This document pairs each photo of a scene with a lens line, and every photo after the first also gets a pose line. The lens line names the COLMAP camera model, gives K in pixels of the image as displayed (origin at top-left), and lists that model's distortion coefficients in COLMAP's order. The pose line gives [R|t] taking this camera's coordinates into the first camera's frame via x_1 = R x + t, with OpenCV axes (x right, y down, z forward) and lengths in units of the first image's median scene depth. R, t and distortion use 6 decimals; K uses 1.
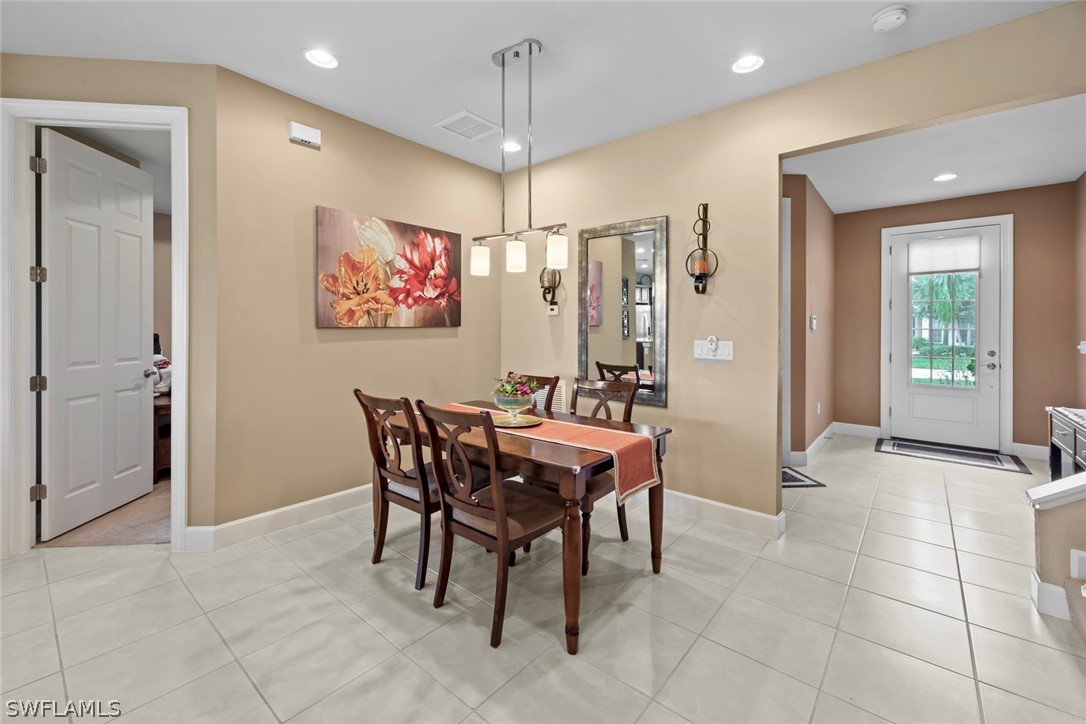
lens RADIAL K [[450.8, 0, 547.8], [0, 450.8, 330.6], [0, 0, 1]] dist [0.001984, -0.000059]
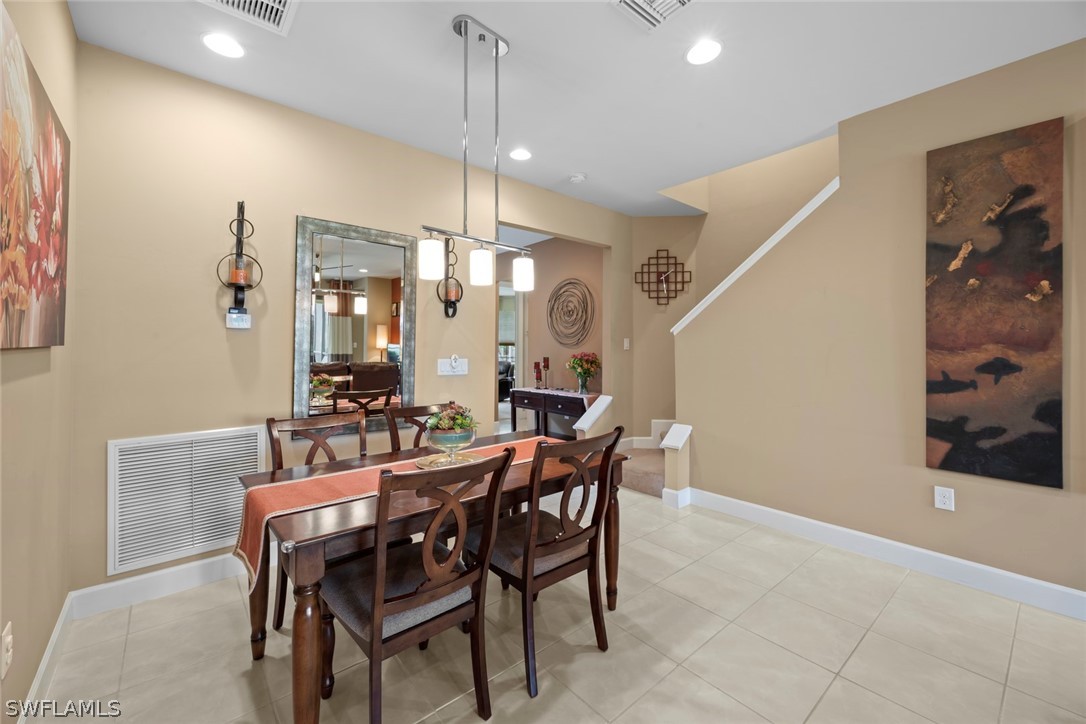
lens RADIAL K [[437.9, 0, 545.6], [0, 437.9, 347.0], [0, 0, 1]] dist [-0.000221, -0.000085]
pose [[0.167254, 0.000459, 0.985914, -0.692702], [0.007315, 0.999972, -0.001707, -0.005001], [-0.985887, 0.007498, 0.167246, 0.577207]]
